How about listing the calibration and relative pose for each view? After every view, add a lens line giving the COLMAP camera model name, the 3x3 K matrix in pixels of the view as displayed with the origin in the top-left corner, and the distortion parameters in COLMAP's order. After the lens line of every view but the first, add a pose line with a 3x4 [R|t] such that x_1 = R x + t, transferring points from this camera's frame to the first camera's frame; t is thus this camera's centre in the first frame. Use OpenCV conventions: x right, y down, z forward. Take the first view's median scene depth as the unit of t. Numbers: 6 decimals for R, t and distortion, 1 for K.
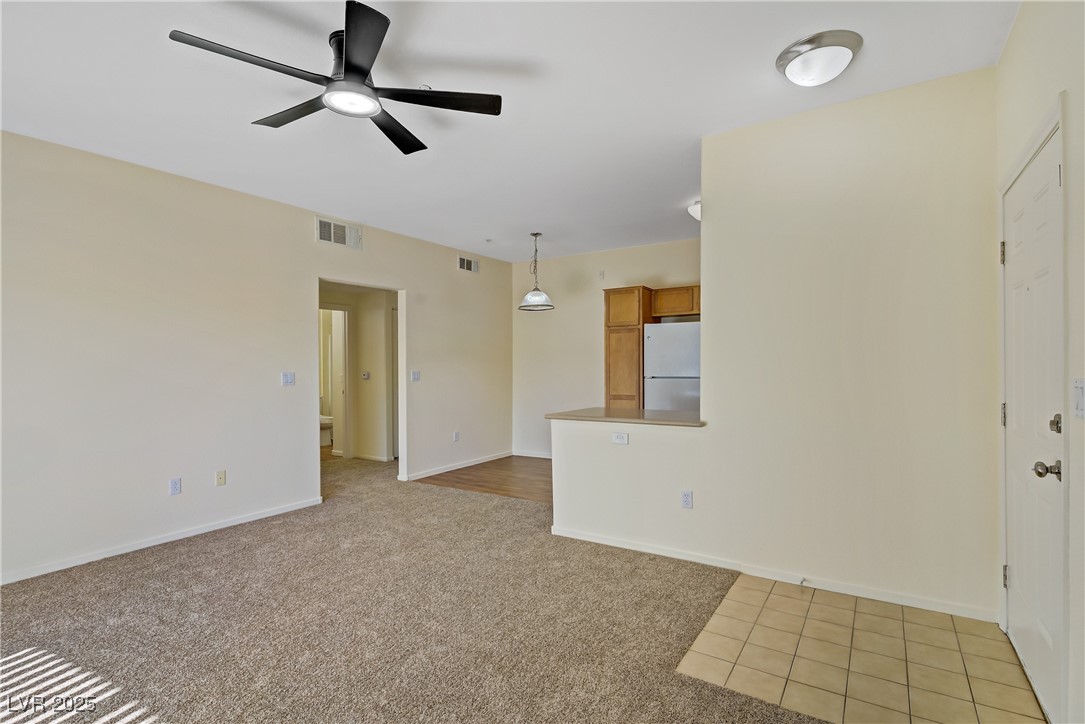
lens RADIAL K [[523.6, 0, 549.1], [0, 523.6, 365.2], [0, 0, 1]] dist [0.000827, 0.000590]
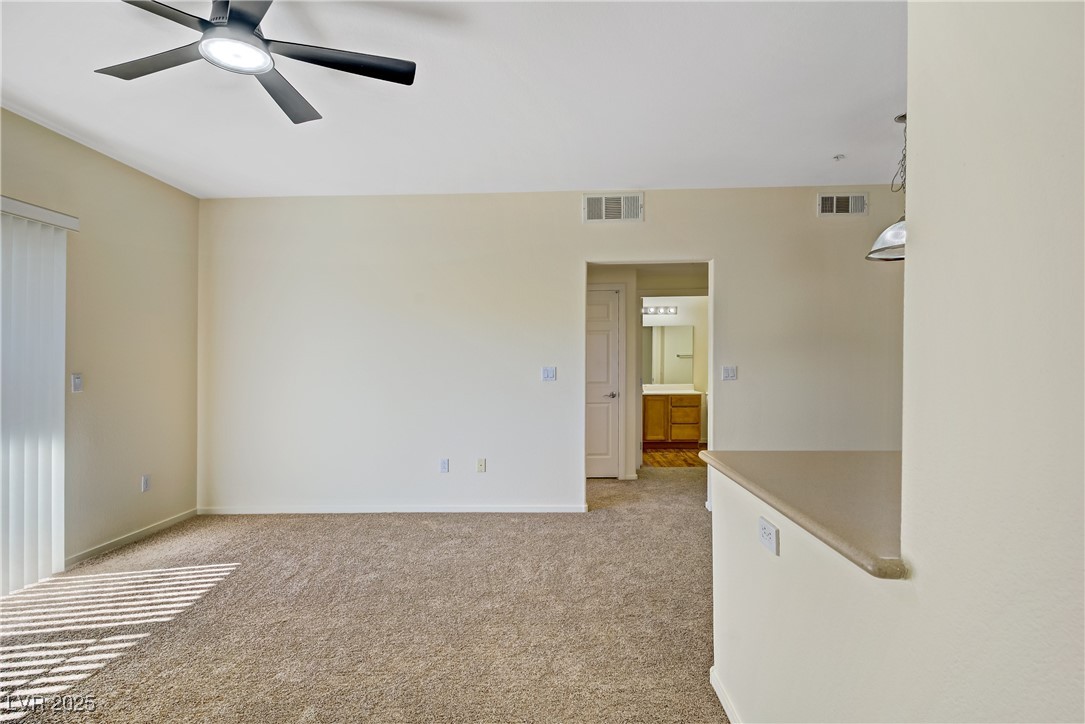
lens RADIAL K [[523.6, 0, 542.9], [0, 523.6, 359.7], [0, 0, 1]] dist [0.000827, 0.000590]
pose [[0.511191, 0.000015, -0.859467, 0.297768], [0.003509, 0.999992, 0.002104, -0.001037], [0.859460, -0.004091, 0.511187, 0.470813]]
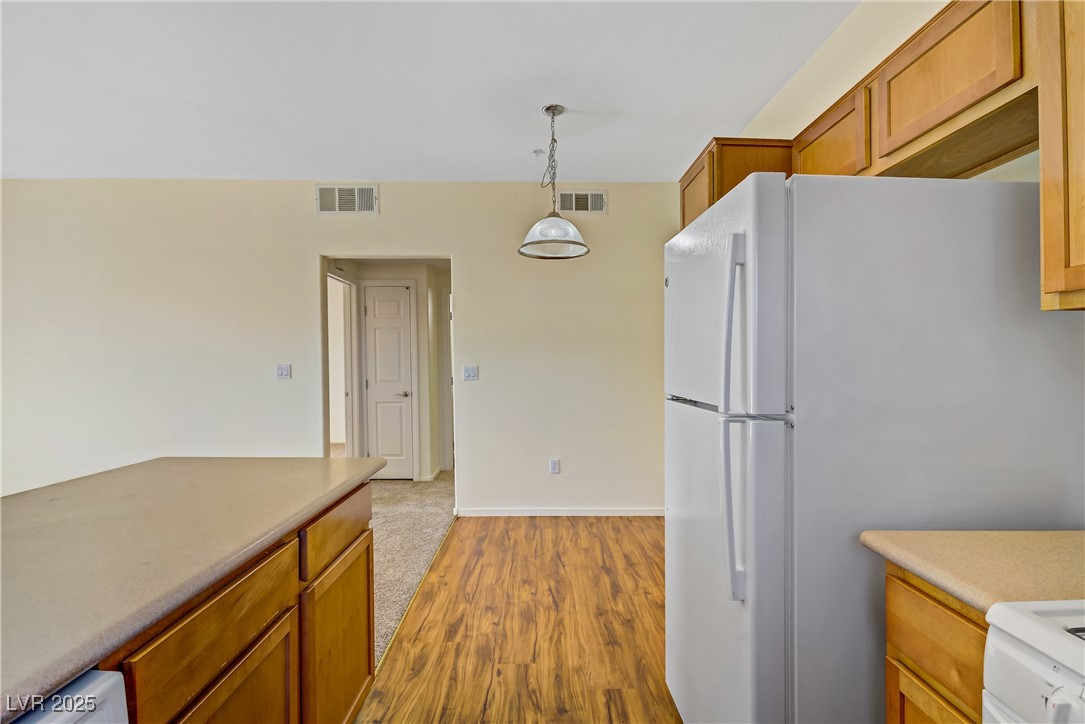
lens RADIAL K [[523.6, 0, 562.0], [0, 523.6, 359.9], [0, 0, 1]] dist [0.000827, 0.000590]
pose [[0.558078, 0.010758, -0.829719, 0.501581], [-0.005889, 0.999942, 0.009004, -0.005623], [0.829768, -0.000139, 0.558109, 0.848572]]
